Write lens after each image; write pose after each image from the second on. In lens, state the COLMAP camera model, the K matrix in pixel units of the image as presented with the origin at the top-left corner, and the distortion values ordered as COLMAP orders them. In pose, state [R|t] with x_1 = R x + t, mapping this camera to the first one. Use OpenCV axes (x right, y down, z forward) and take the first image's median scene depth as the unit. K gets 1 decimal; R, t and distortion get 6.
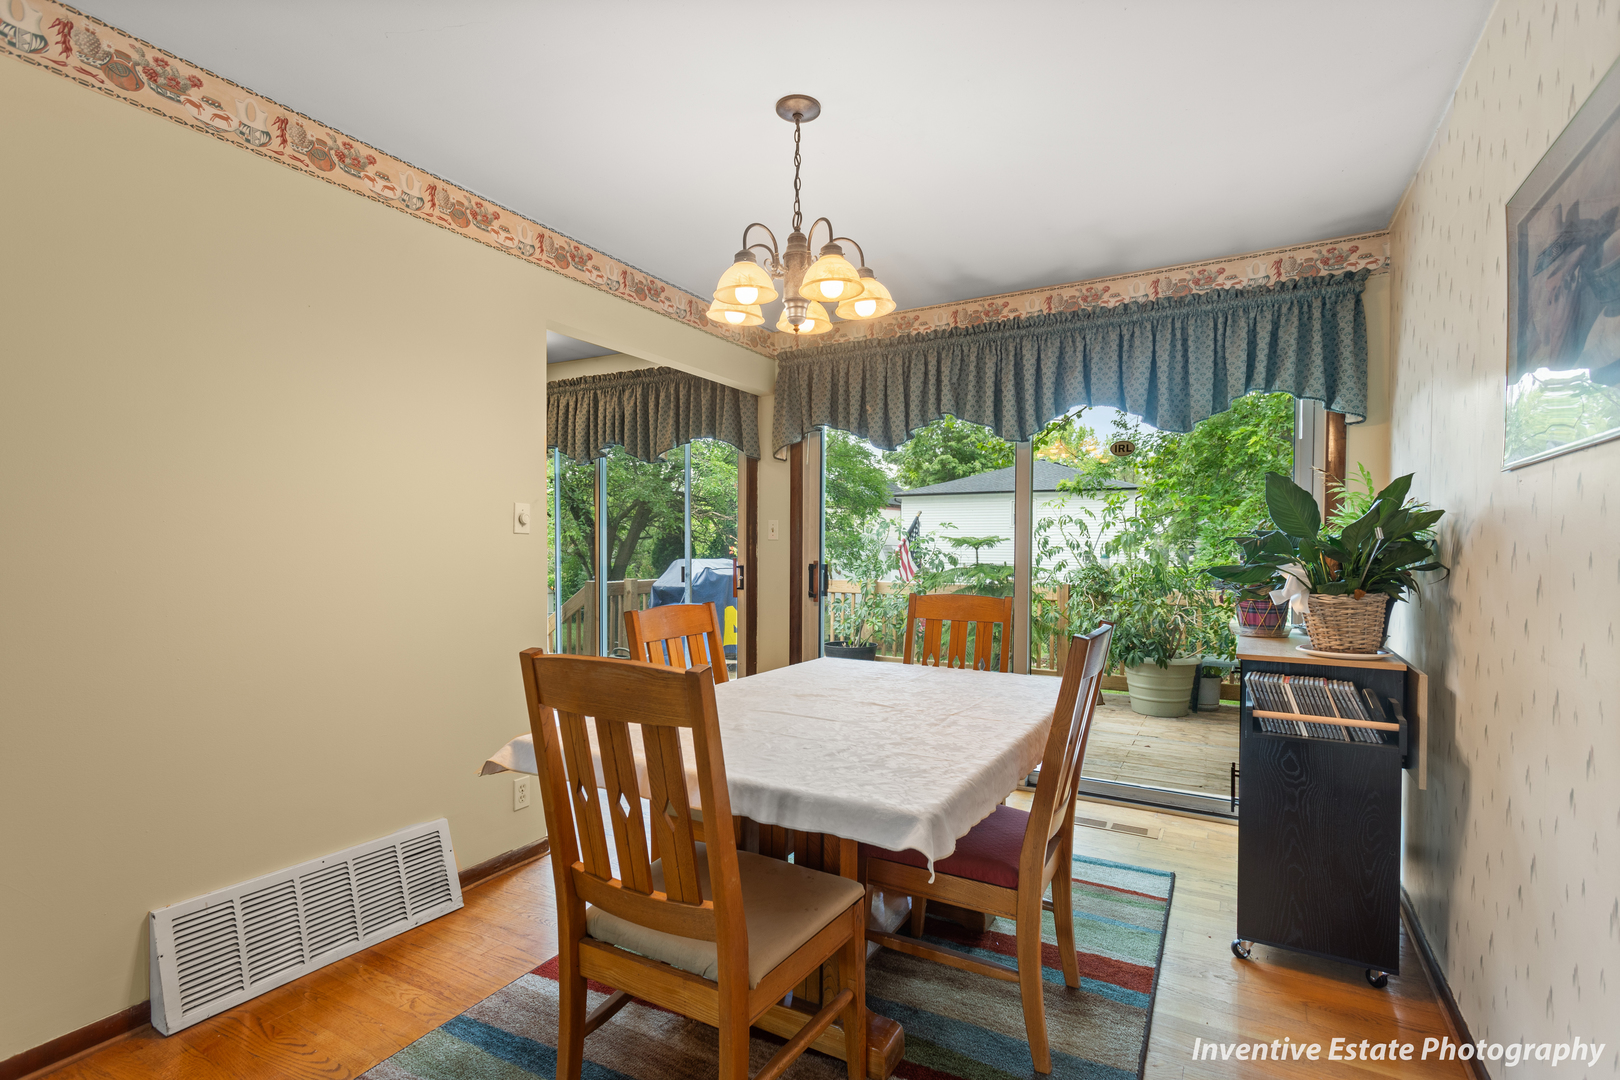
lens RADIAL K [[777.6, 0, 803.0], [0, 777.6, 548.3], [0, 0, 1]] dist [0.003942, 0.000951]
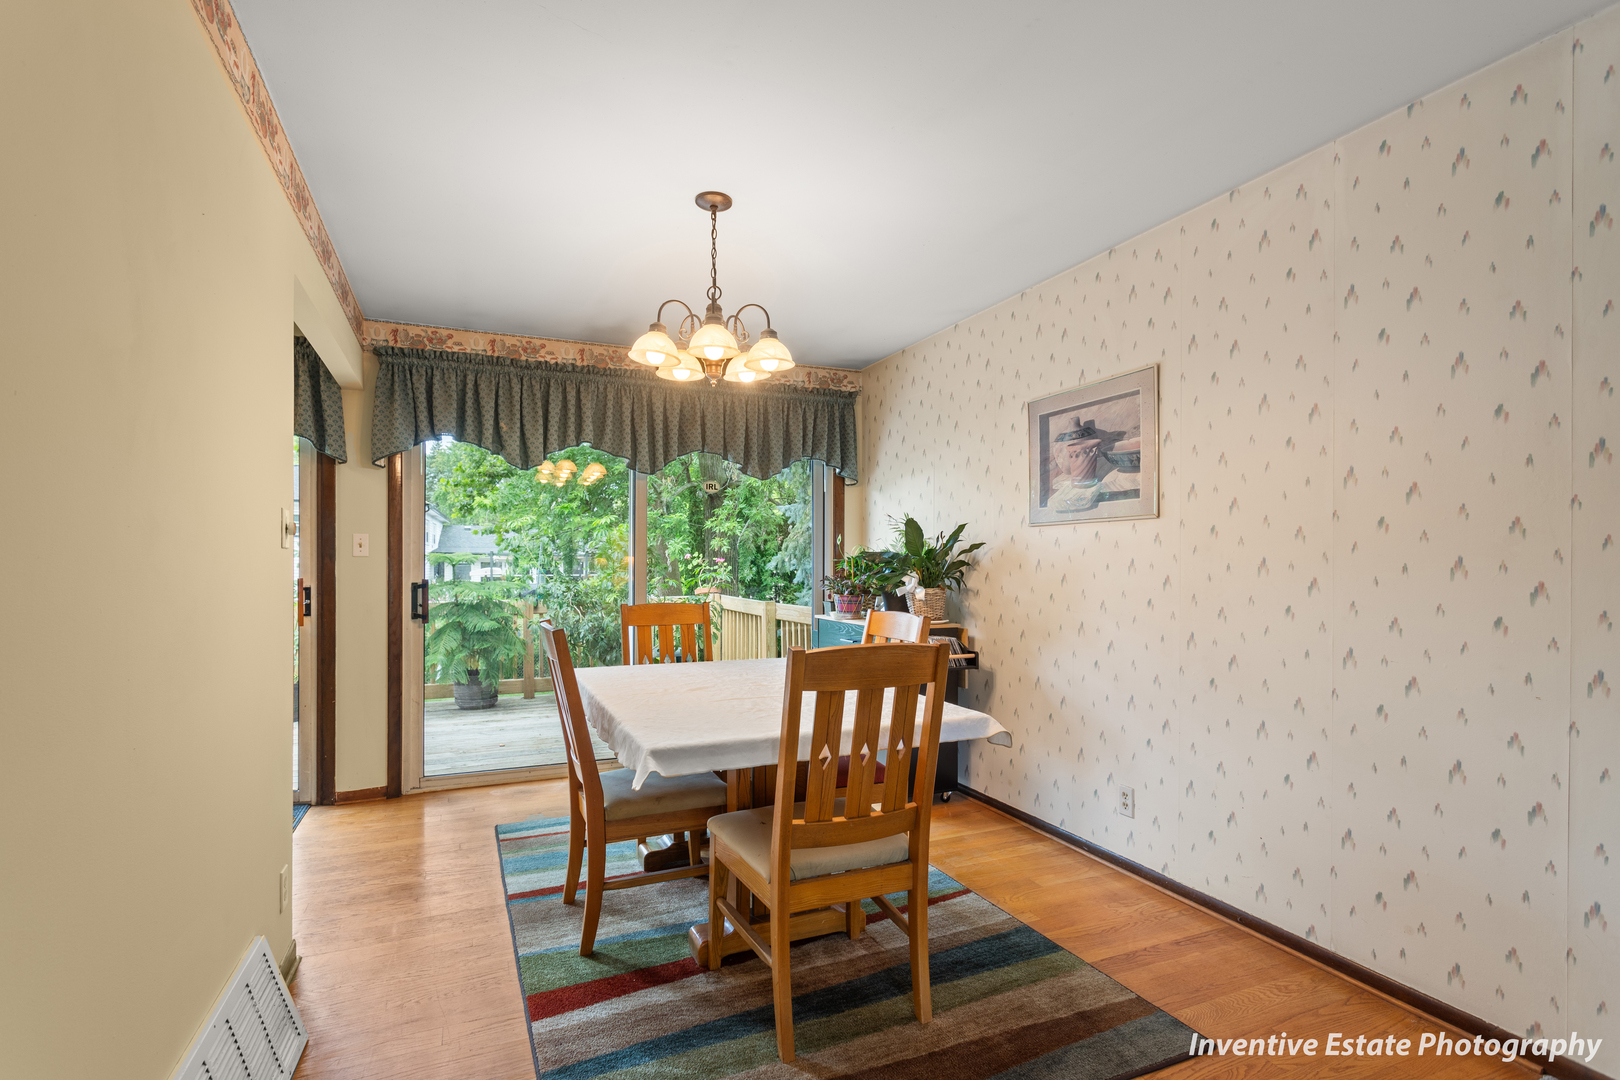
lens RADIAL K [[777.6, 0, 802.5], [0, 777.6, 549.3], [0, 0, 1]] dist [0.003942, 0.000951]
pose [[0.591423, 0.009219, 0.806309, -0.647897], [0.006166, 0.999854, -0.015955, -0.002334], [-0.806338, 0.014407, 0.591280, 0.128053]]
